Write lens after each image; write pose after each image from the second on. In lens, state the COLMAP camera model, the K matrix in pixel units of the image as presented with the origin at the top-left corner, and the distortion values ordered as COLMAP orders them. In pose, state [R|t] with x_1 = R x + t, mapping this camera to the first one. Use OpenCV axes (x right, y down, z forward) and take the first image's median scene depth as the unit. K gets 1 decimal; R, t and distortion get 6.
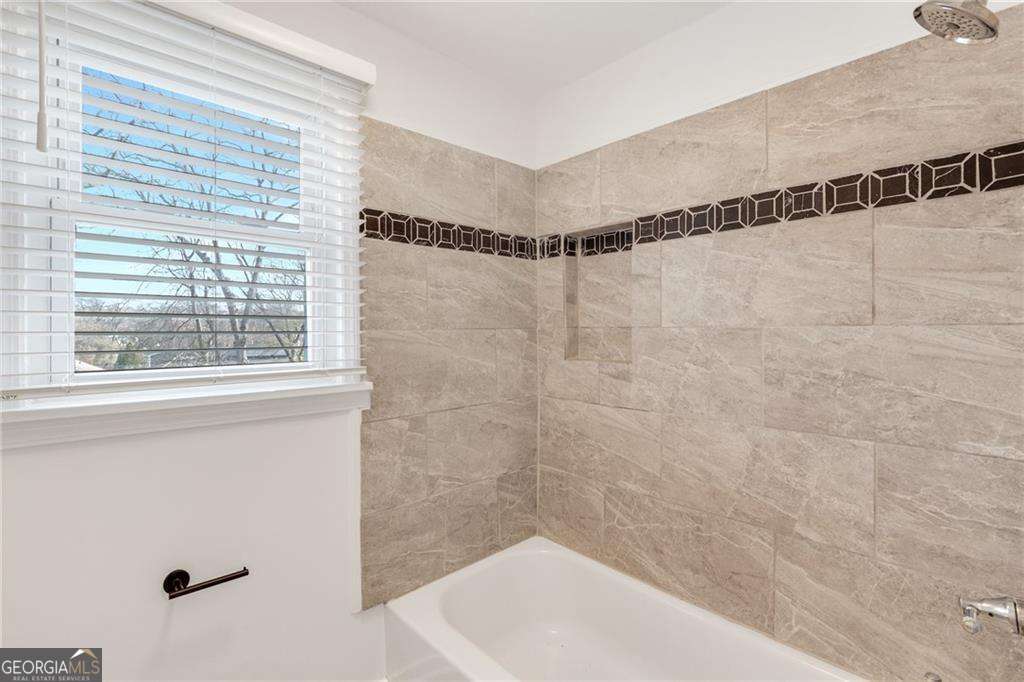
lens RADIAL K [[470.1, 0, 505.6], [0, 470.1, 336.8], [0, 0, 1]] dist [0.002950, -0.000618]
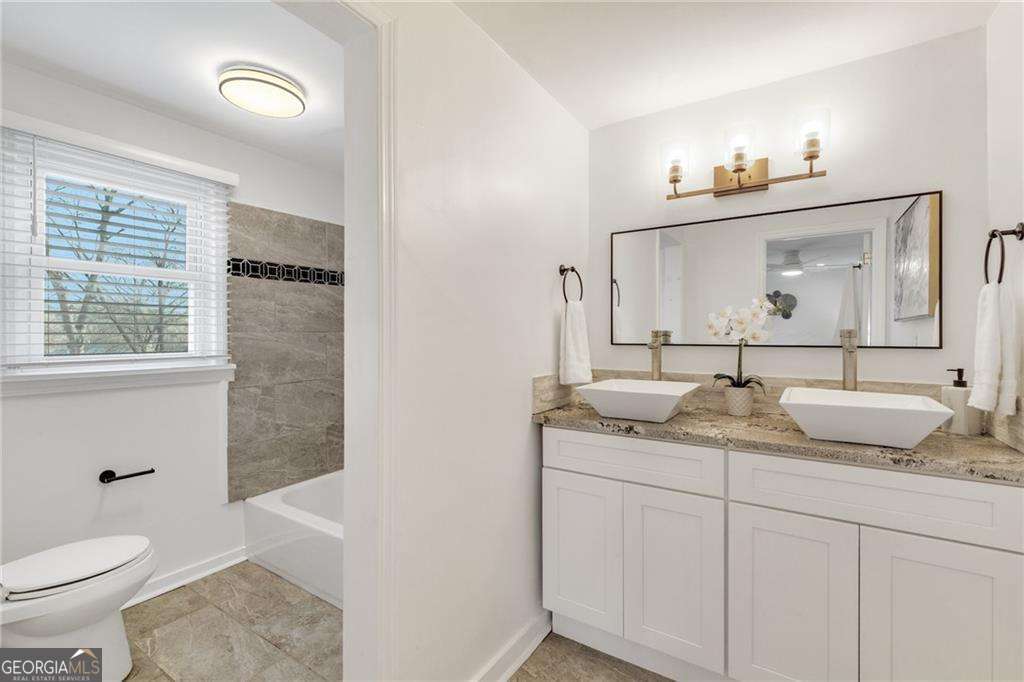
lens RADIAL K [[470.1, 0, 521.4], [0, 470.1, 345.3], [0, 0, 1]] dist [0.002950, -0.000618]
pose [[0.969744, 0.012711, 0.243792, 0.255888], [-0.019031, 0.999541, 0.023585, -0.024651], [-0.243380, -0.027511, 0.969541, -0.755769]]
